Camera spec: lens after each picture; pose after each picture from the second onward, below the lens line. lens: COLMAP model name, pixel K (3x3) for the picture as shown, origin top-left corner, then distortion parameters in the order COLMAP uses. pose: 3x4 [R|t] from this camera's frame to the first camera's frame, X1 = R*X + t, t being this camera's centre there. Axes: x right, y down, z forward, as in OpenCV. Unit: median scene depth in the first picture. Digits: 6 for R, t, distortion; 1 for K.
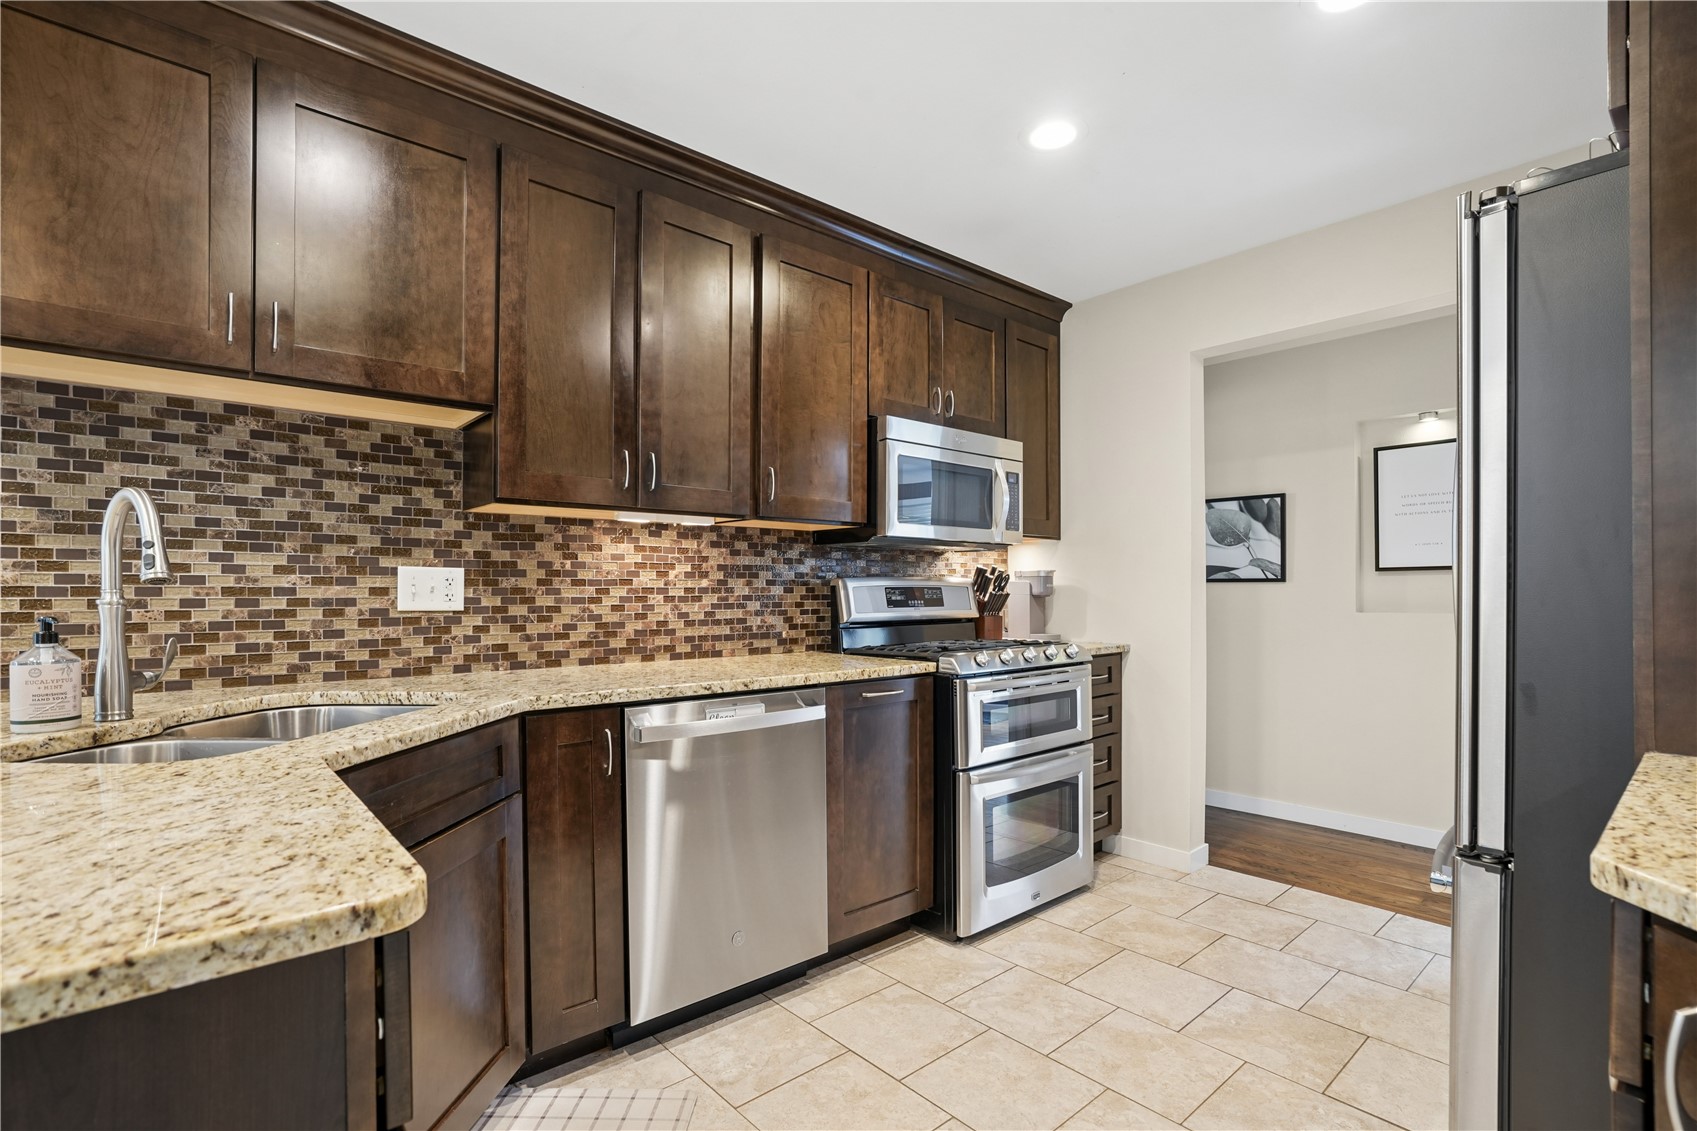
lens RADIAL K [[793.3, 0, 847.3], [0, 793.3, 586.2], [0, 0, 1]] dist [-0.050294, 0.017838]
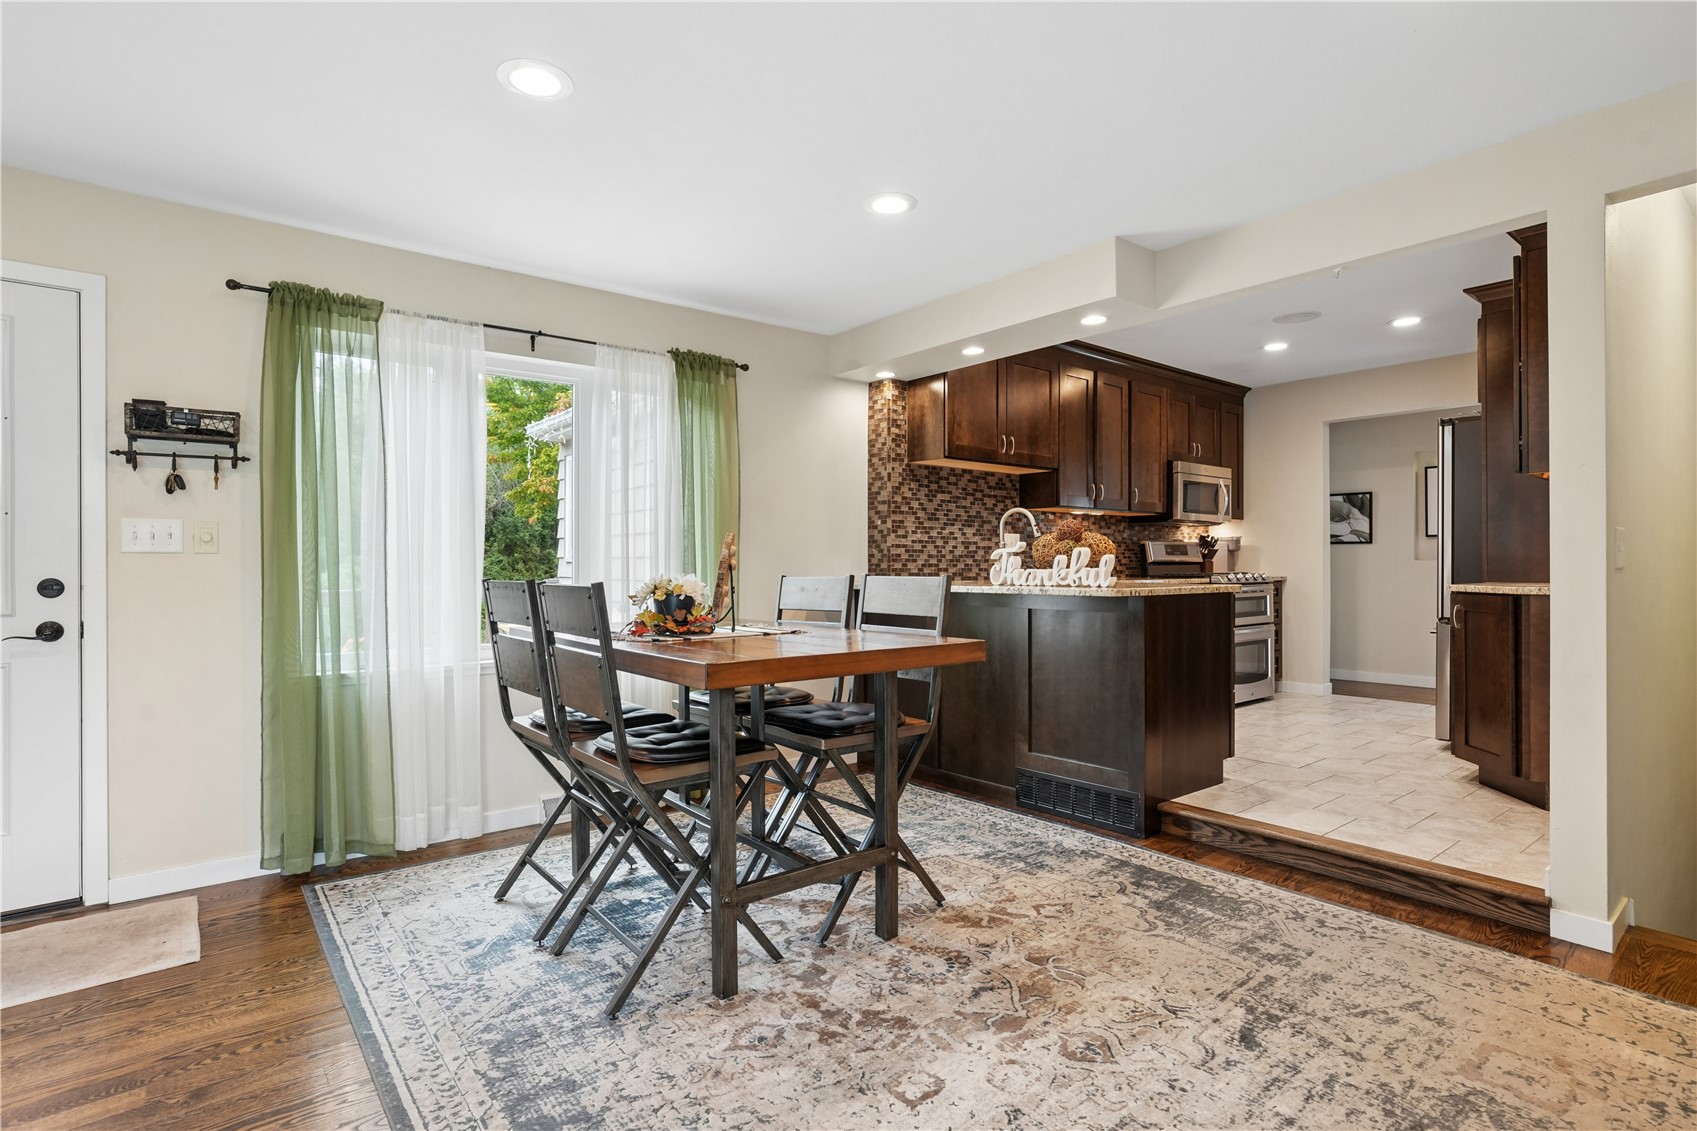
lens RADIAL K [[841.1, 0, 850.8], [0, 841.1, 560.7], [0, 0, 1]] dist [-0.016023, 0.000512]
pose [[0.999575, 0.000184, -0.029157, -0.657430], [-0.000151, 0.999999, 0.001161, 0.037648], [0.029157, -0.001156, 0.999574, -1.075840]]
